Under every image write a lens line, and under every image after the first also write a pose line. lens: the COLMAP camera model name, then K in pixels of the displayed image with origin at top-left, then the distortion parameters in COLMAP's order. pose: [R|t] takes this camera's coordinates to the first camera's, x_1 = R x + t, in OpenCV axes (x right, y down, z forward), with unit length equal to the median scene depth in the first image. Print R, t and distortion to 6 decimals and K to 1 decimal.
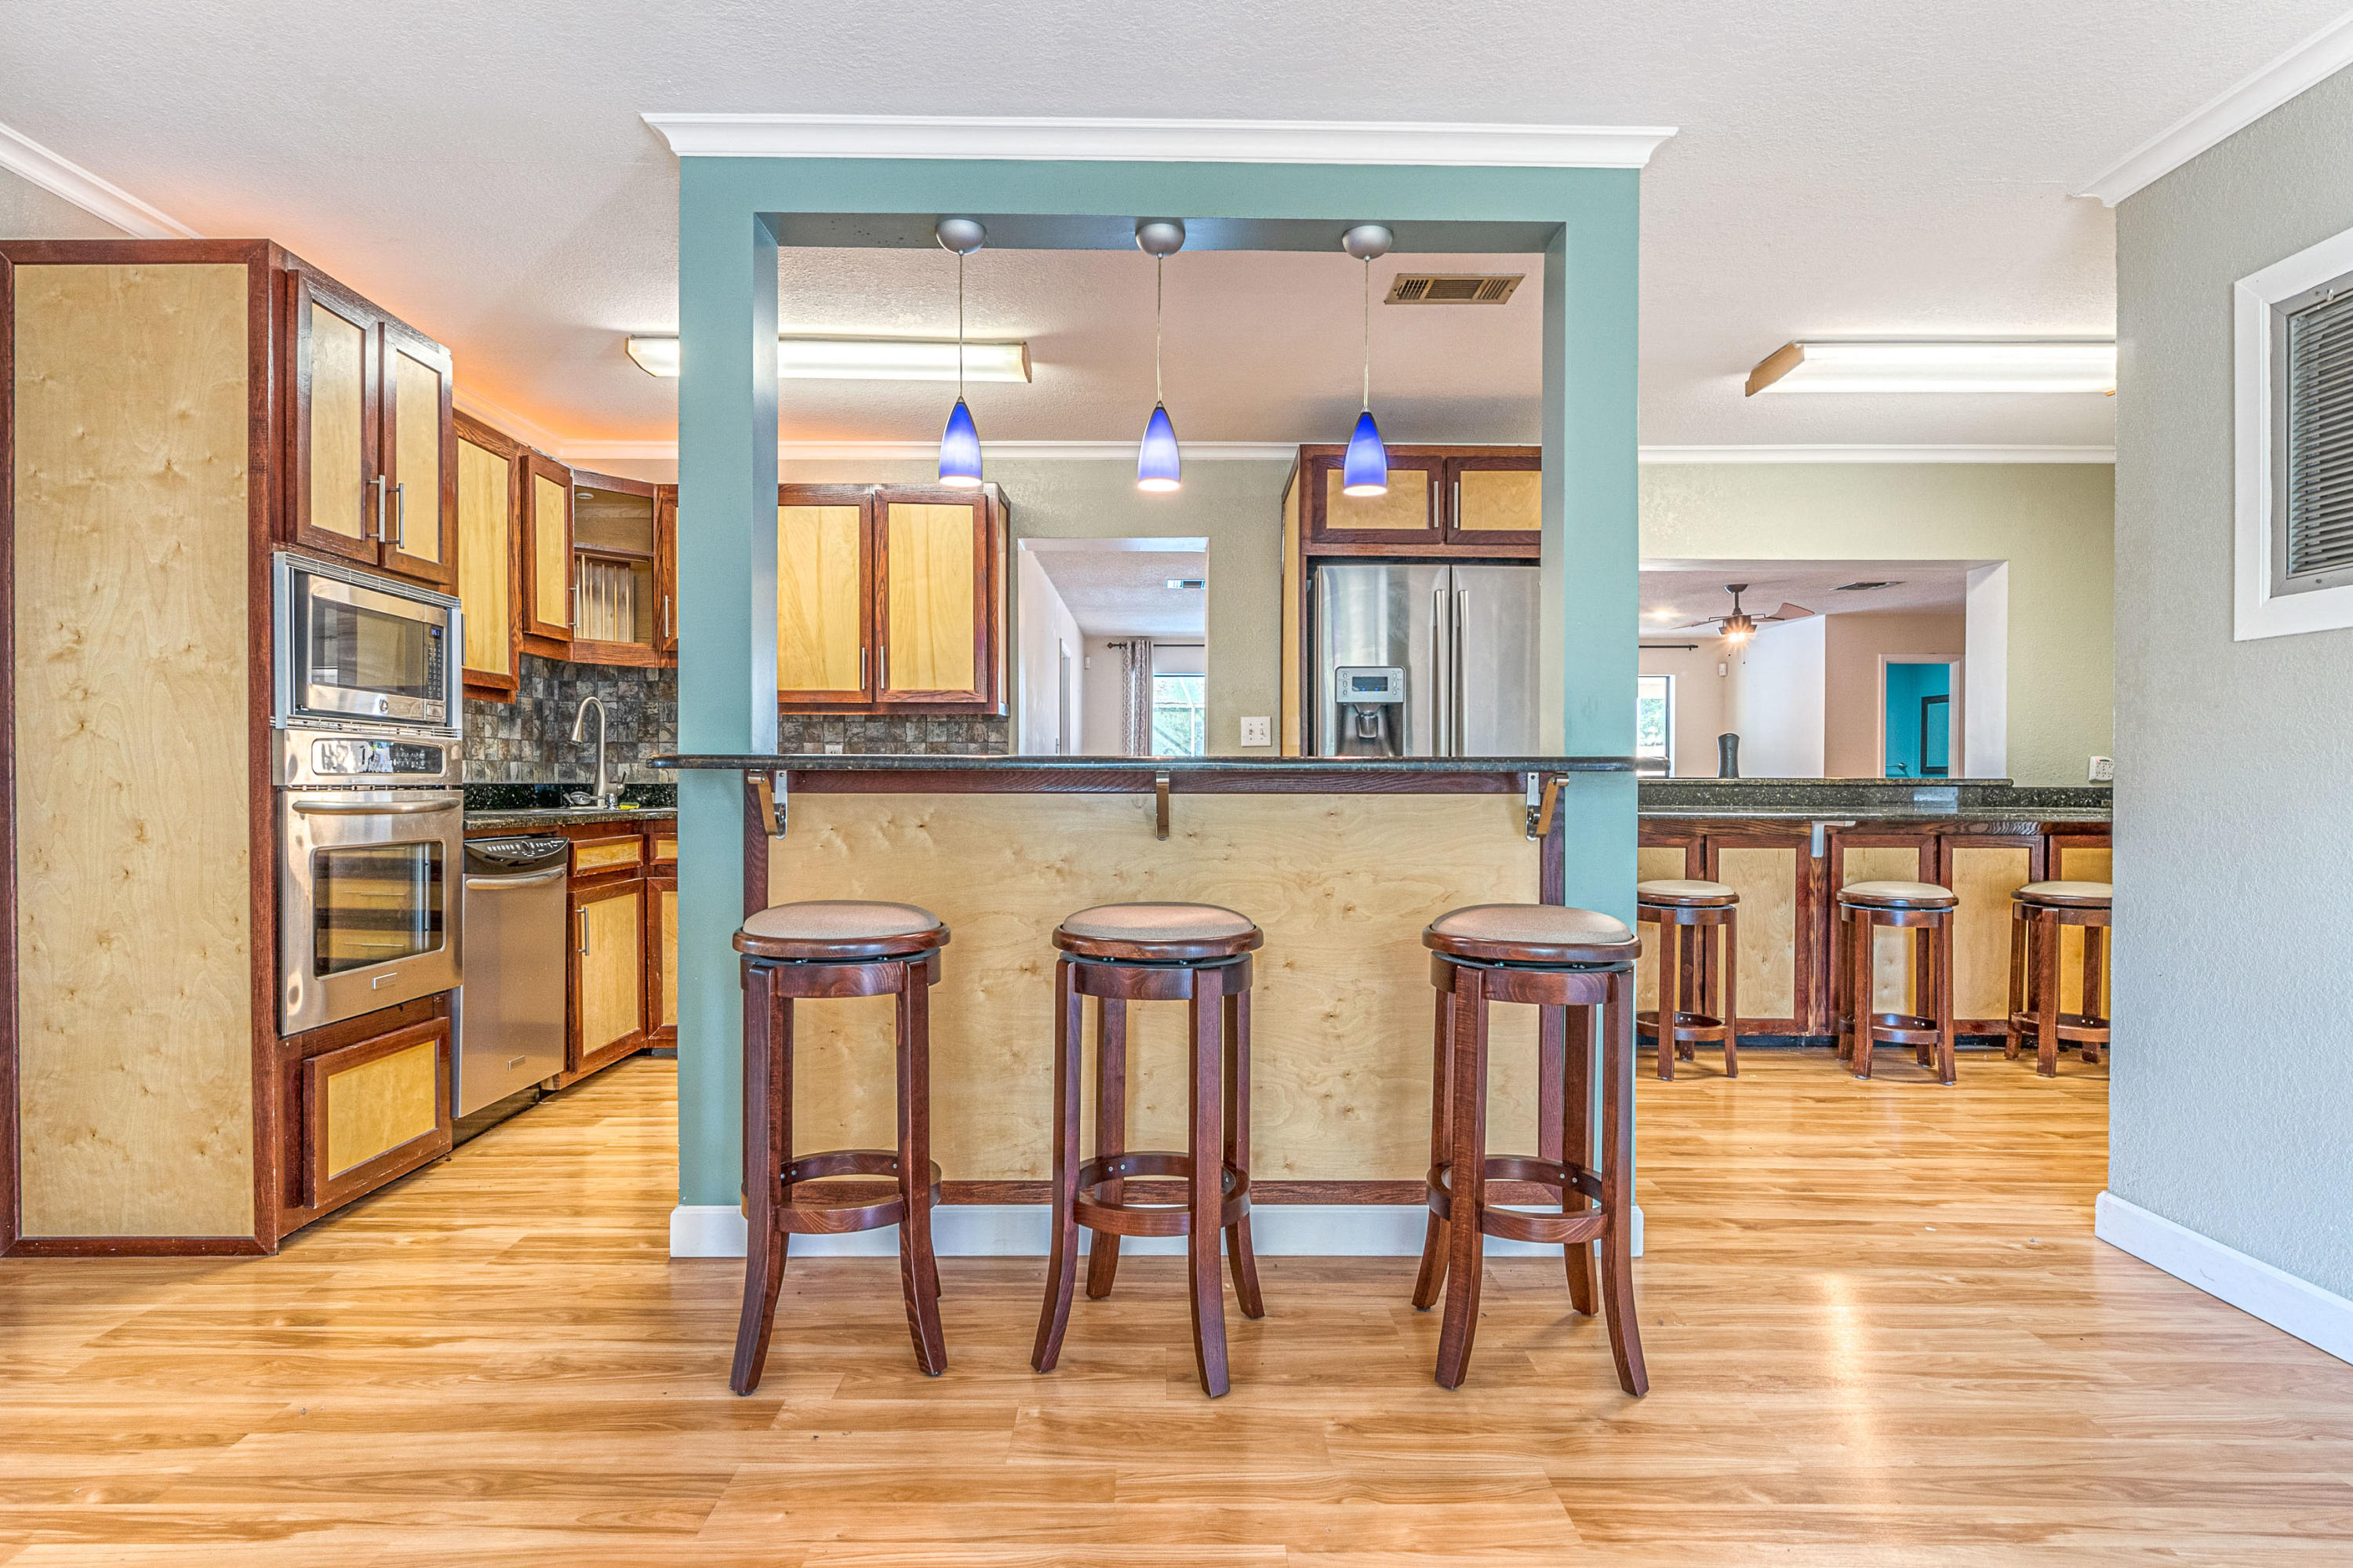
lens RADIAL K [[1261.4, 0, 1164.8], [0, 1261.4, 790.7], [0, 0, 1]] dist [-0.002306, -0.002745]
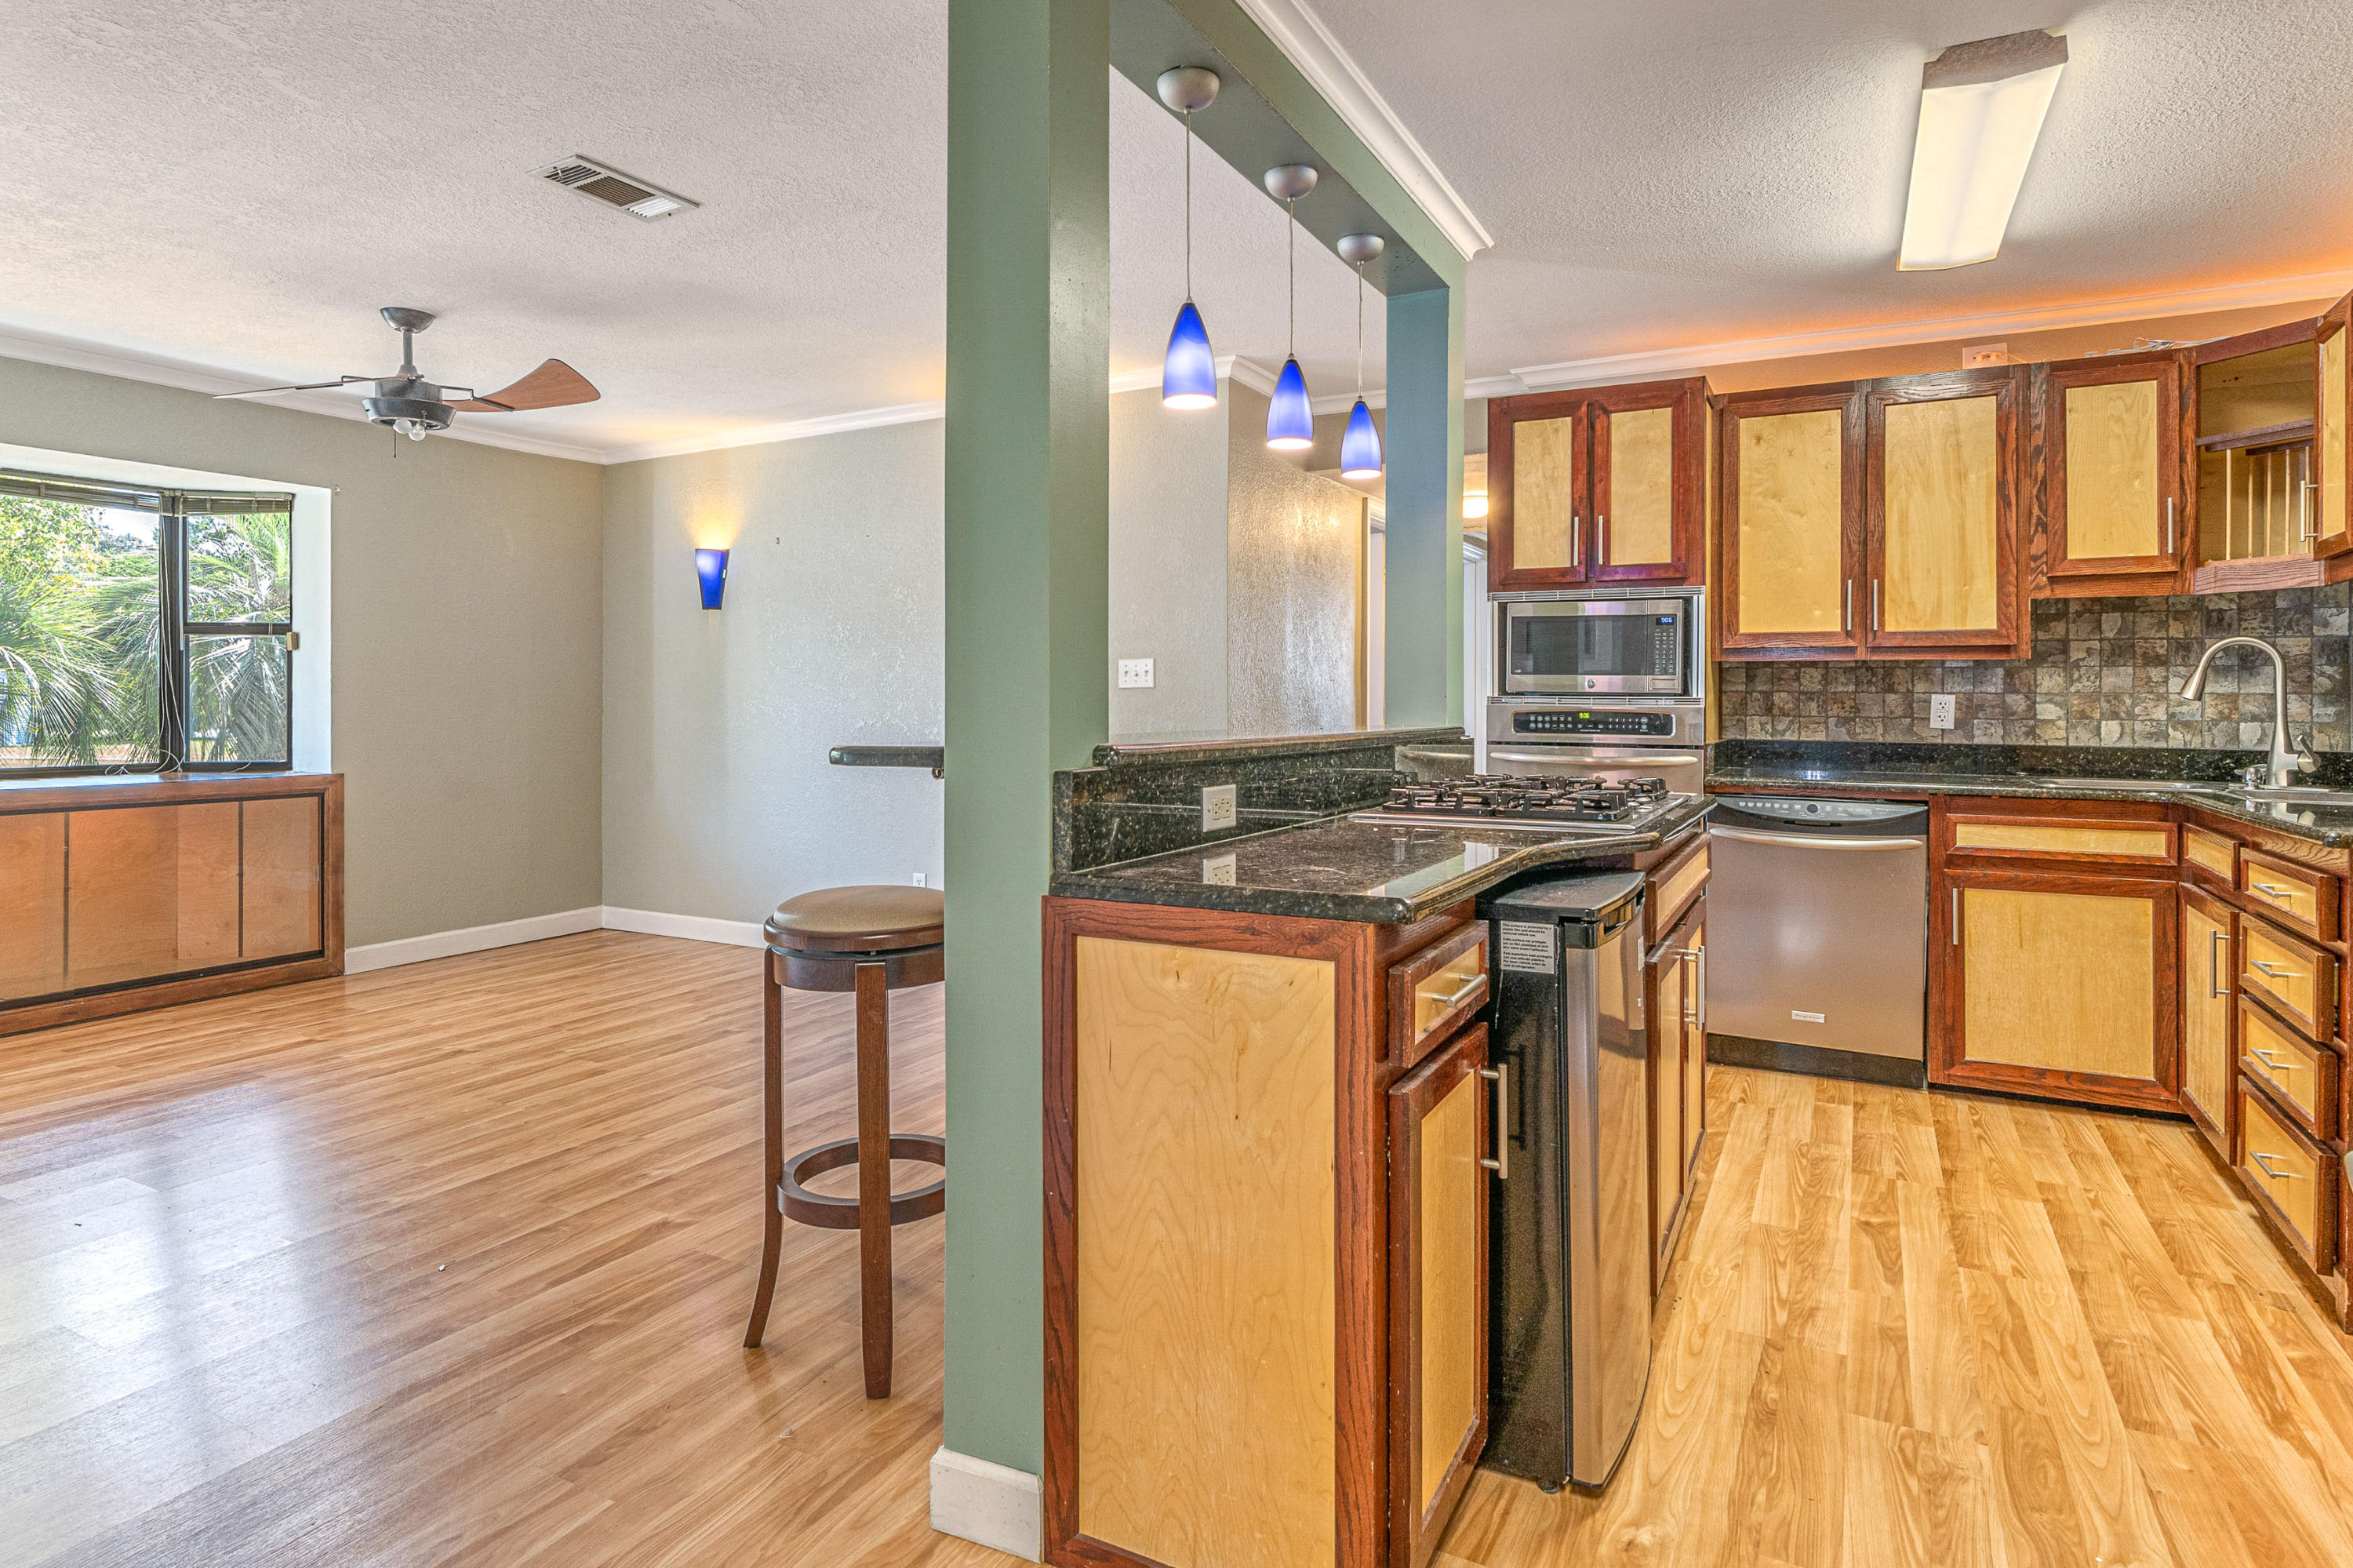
lens RADIAL K [[1261.4, 0, 1179.5], [0, 1261.4, 697.5], [0, 0, 1]] dist [-0.002306, -0.002745]
pose [[-0.476066, -0.003840, -0.879401, 0.556916], [-0.011195, 0.999936, 0.001694, -0.036179], [0.879338, 0.010651, -0.476078, 0.888760]]
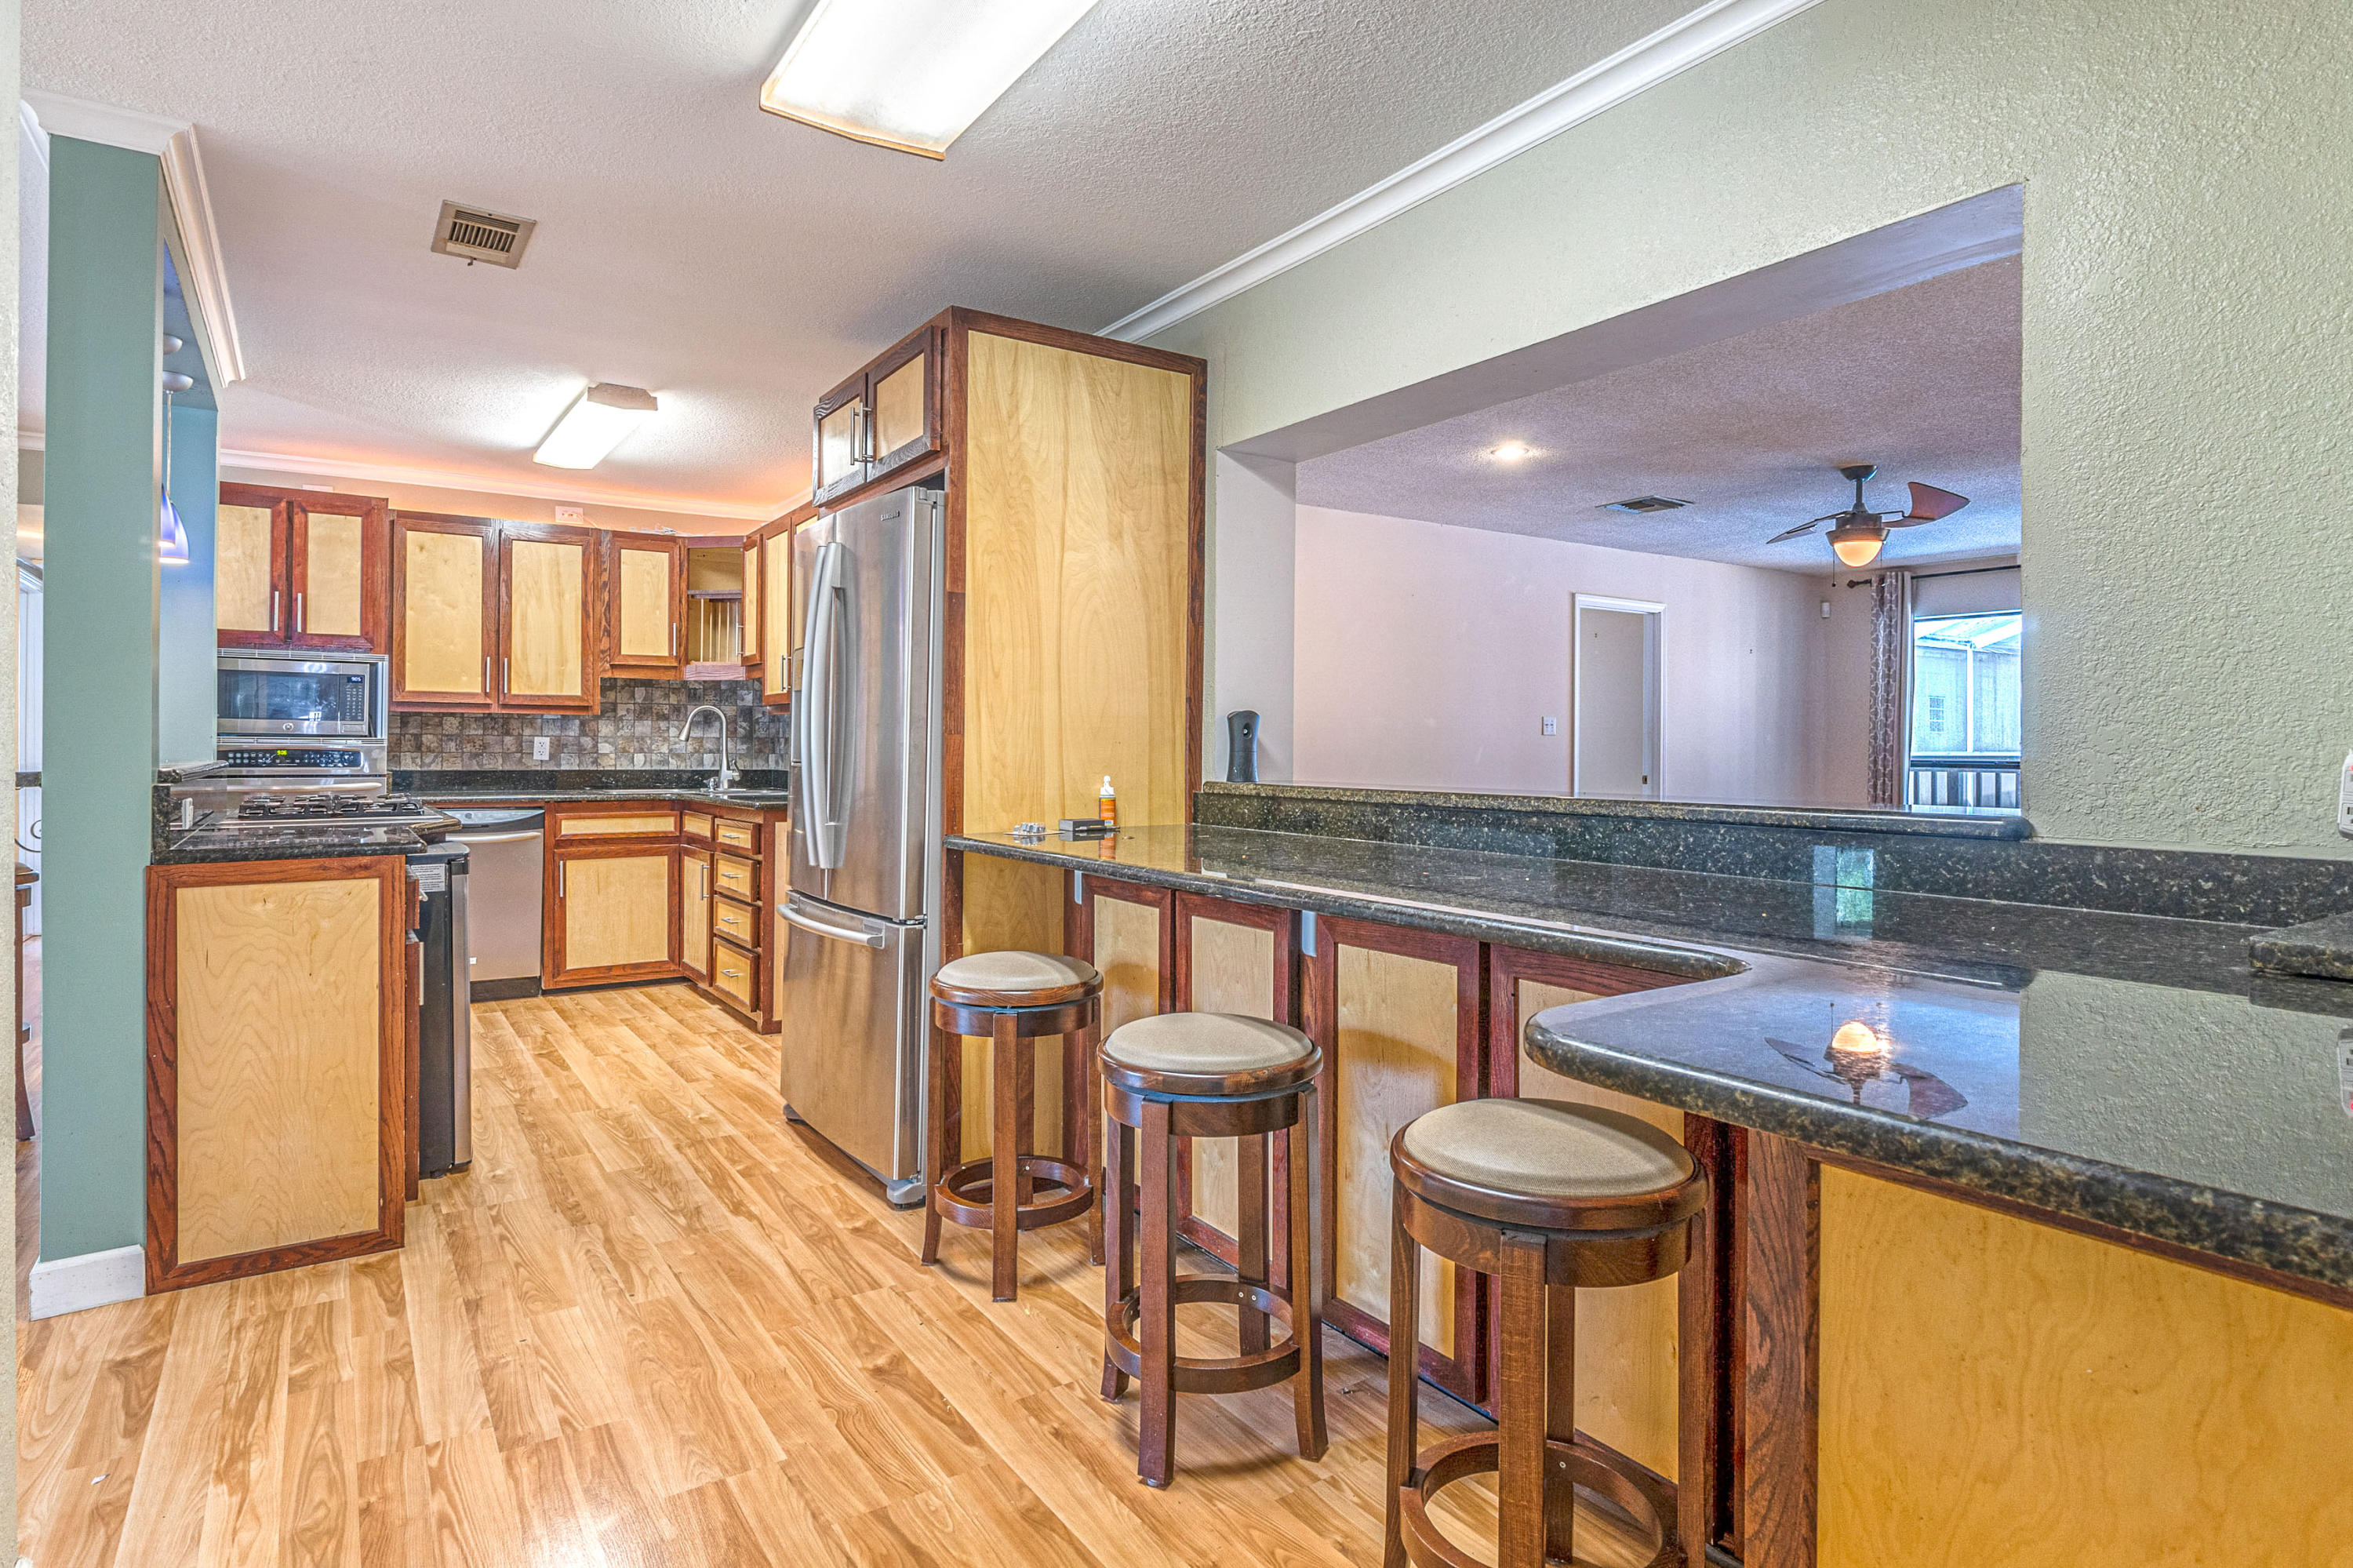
lens RADIAL K [[1261.4, 0, 1146.2], [0, 1261.4, 734.8], [0, 0, 1]] dist [-0.002306, -0.002745]
pose [[0.547730, -0.005540, -0.836637, 0.998083], [-0.011565, 0.999832, -0.014192, -0.033377], [0.836575, 0.017449, 0.547574, 0.736027]]
